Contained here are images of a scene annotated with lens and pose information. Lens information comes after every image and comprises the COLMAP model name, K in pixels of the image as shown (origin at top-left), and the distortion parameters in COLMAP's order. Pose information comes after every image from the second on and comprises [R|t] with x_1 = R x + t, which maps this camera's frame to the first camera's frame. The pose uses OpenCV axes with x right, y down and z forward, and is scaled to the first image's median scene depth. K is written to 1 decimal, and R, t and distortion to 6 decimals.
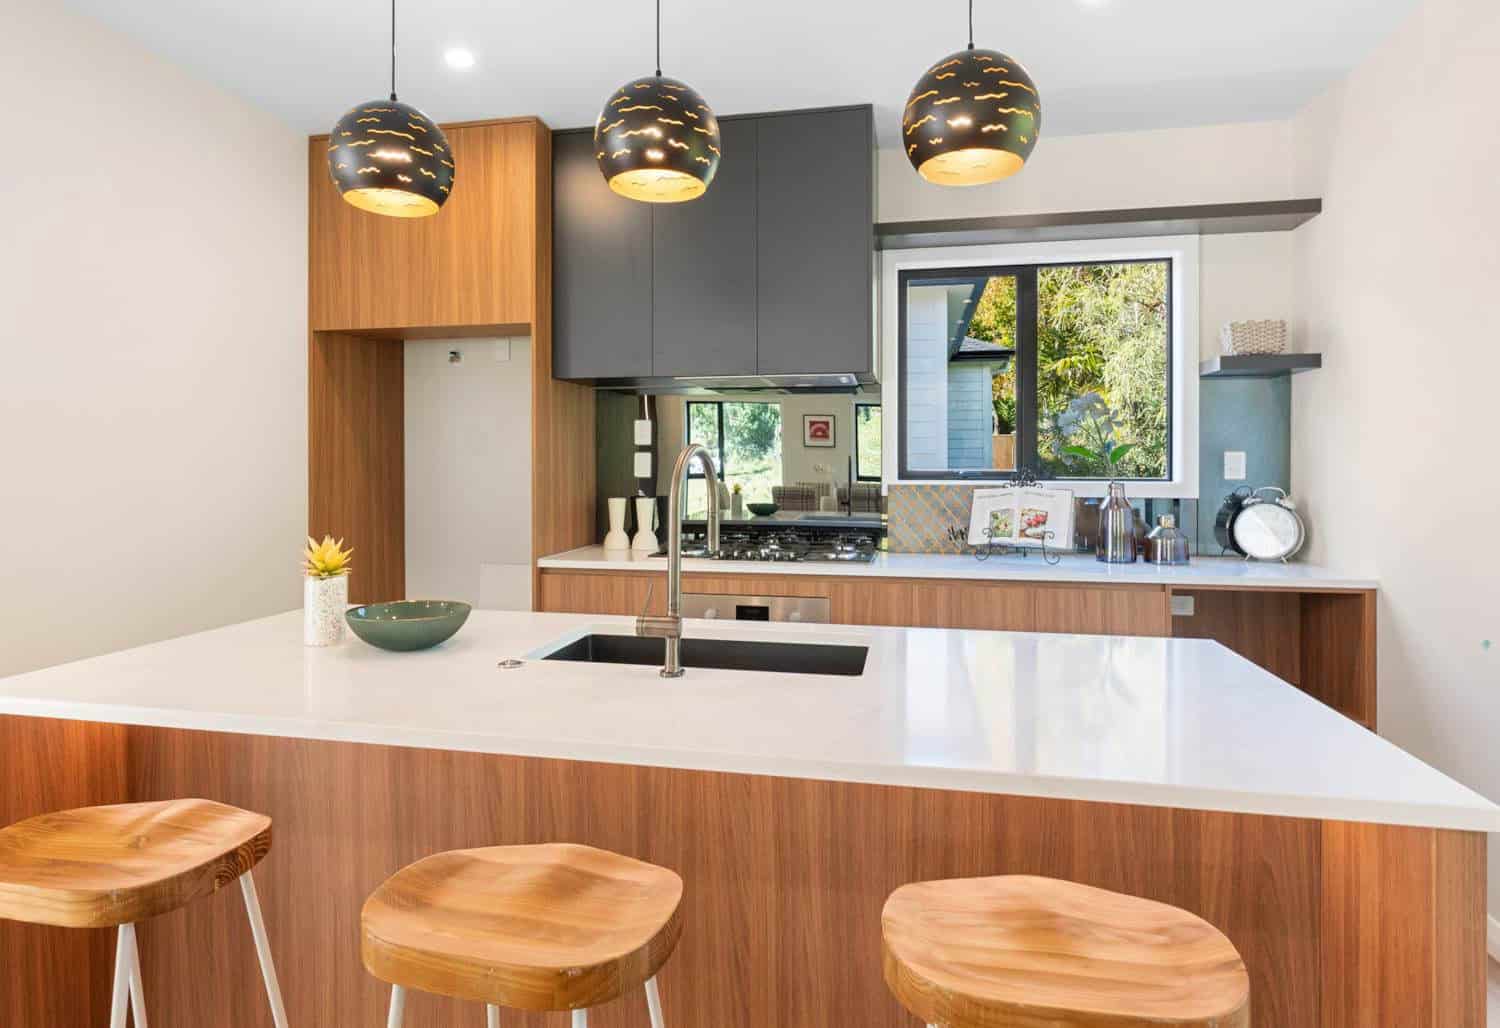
lens RADIAL K [[816.6, 0, 742.2], [0, 816.6, 470.9], [0, 0, 1]] dist [-0.001441, -0.000170]
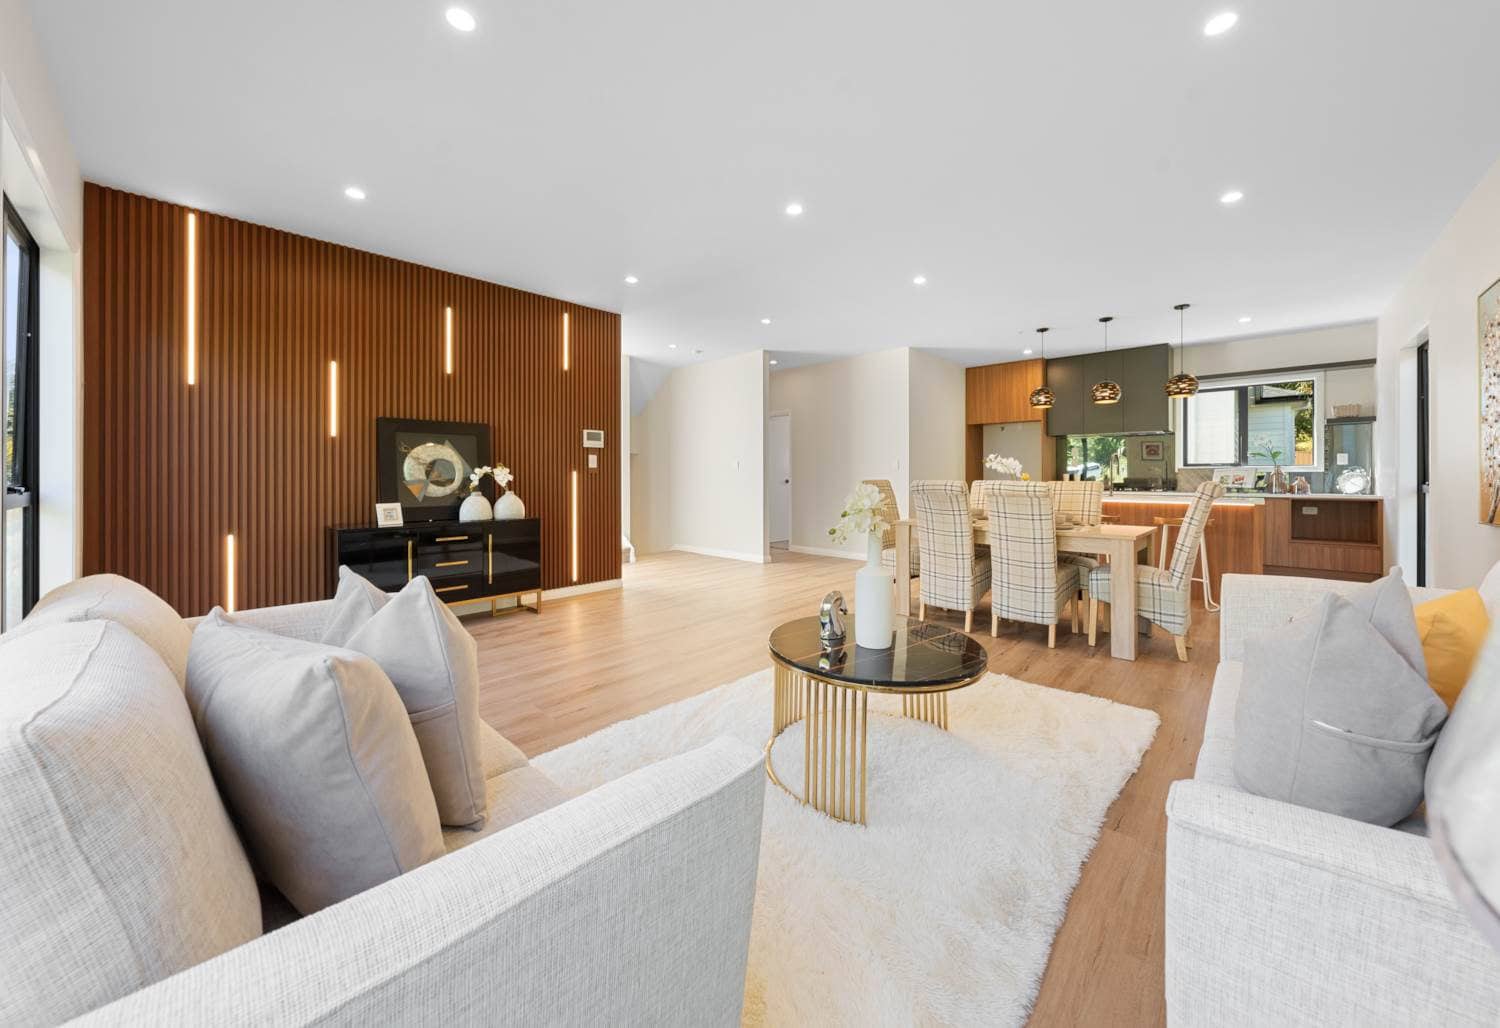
lens RADIAL K [[540.9, 0, 752.3], [0, 540.9, 480.2], [0, 0, 1]] dist [-0.000950, -0.000116]
pose [[0.852352, 0.004415, -0.522950, -0.106142], [-0.007283, 0.999968, -0.003428, 0.082859], [0.522918, 0.006731, 0.852357, -1.498840]]
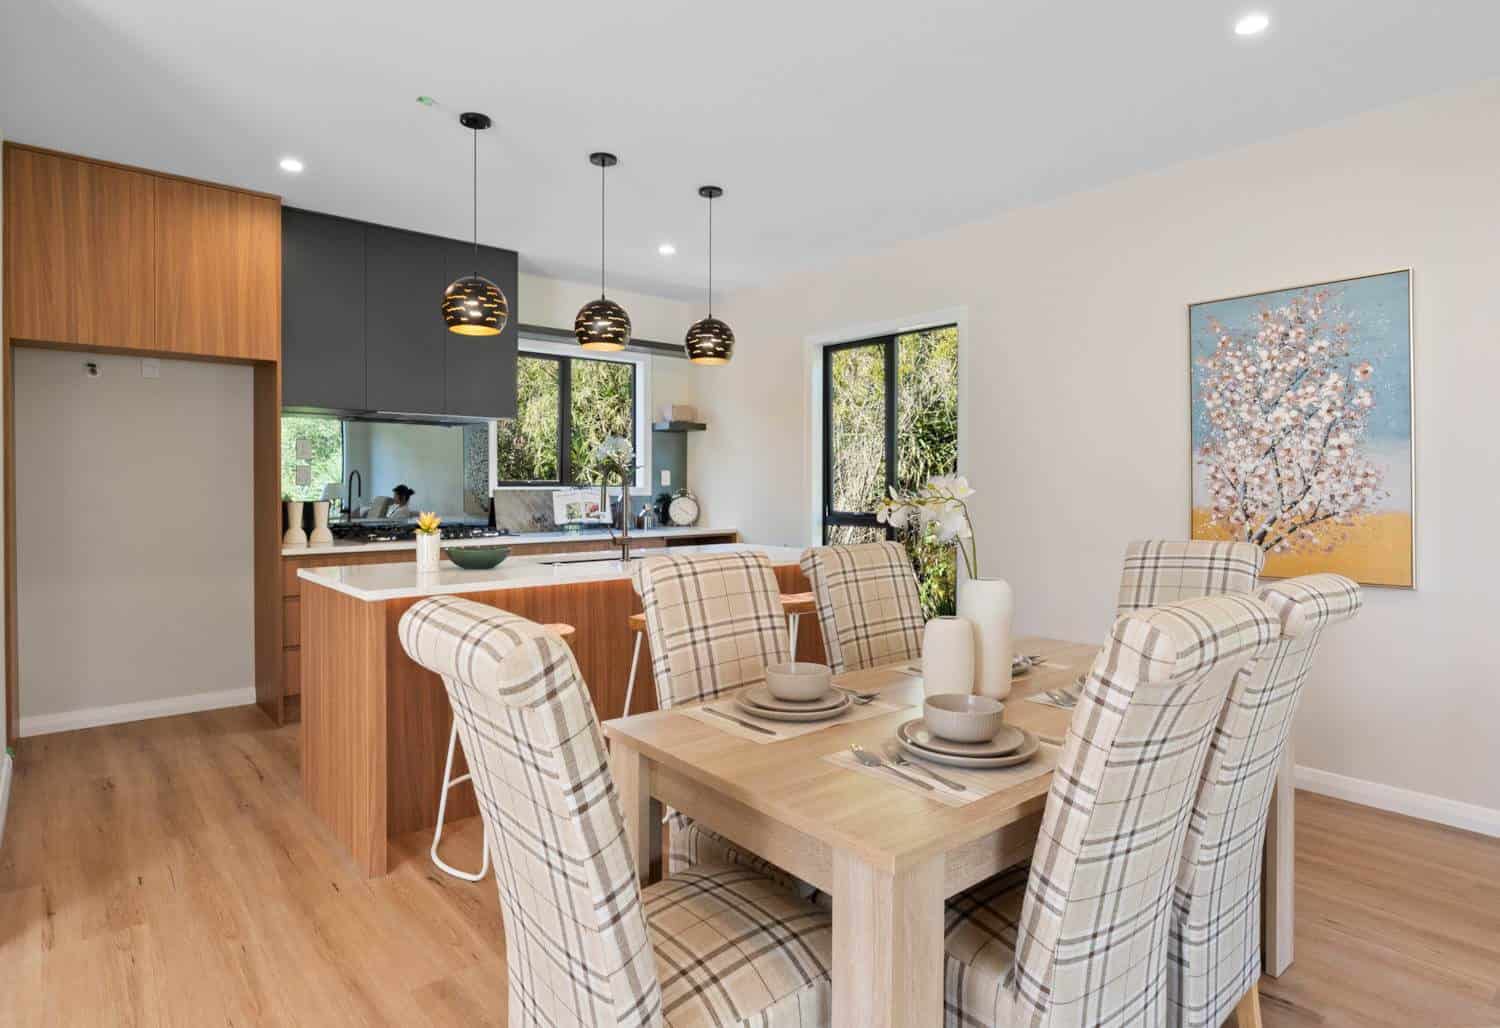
lens RADIAL K [[816.6, 0, 742.2], [0, 816.6, 470.9], [0, 0, 1]] dist [-0.001441, -0.000170]
pose [[0.624306, 0.011523, 0.781095, -0.772251], [0.004027, 0.999830, -0.017968, 0.012159], [-0.781169, 0.014363, 0.624154, -0.331418]]
